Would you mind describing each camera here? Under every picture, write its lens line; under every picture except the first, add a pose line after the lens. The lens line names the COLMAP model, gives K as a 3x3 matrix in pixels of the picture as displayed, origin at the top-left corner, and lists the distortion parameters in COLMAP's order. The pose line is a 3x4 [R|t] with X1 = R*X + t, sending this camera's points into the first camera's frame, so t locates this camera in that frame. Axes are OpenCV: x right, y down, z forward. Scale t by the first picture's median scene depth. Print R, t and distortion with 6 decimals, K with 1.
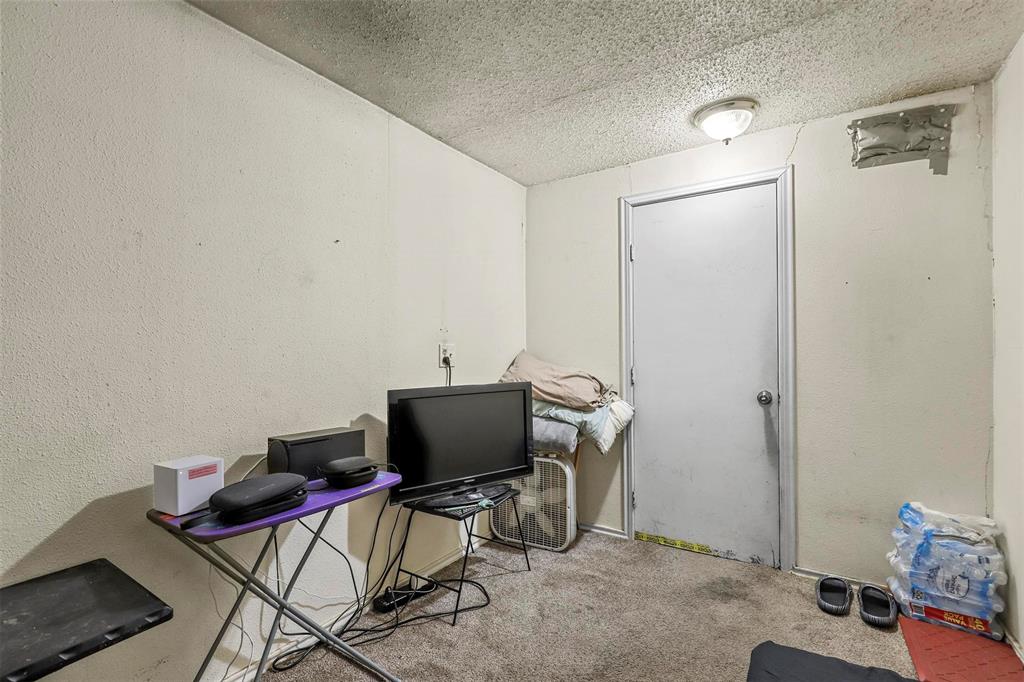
lens RADIAL K [[463.9, 0, 515.1], [0, 463.9, 346.4], [0, 0, 1]] dist [0.000603, 0.000110]
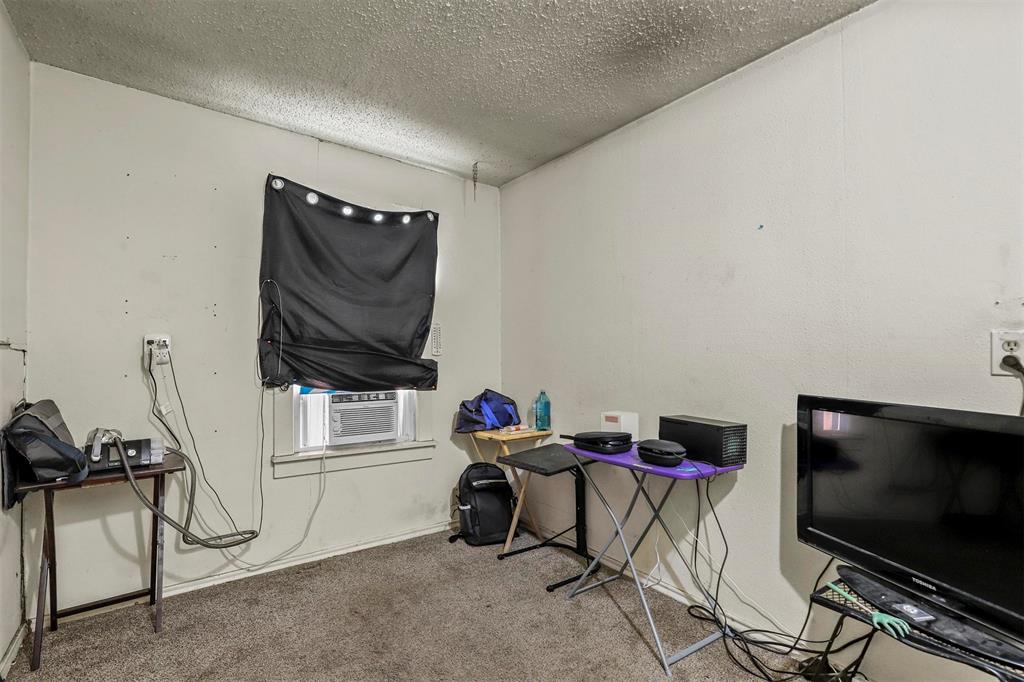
lens RADIAL K [[463.9, 0, 515.1], [0, 463.9, 346.4], [0, 0, 1]] dist [0.000603, 0.000110]
pose [[-0.357307, 0.001297, -0.933986, 0.593146], [0.003772, 0.999993, -0.000054, 0.011811], [0.933980, -0.003542, -0.357309, 0.773921]]
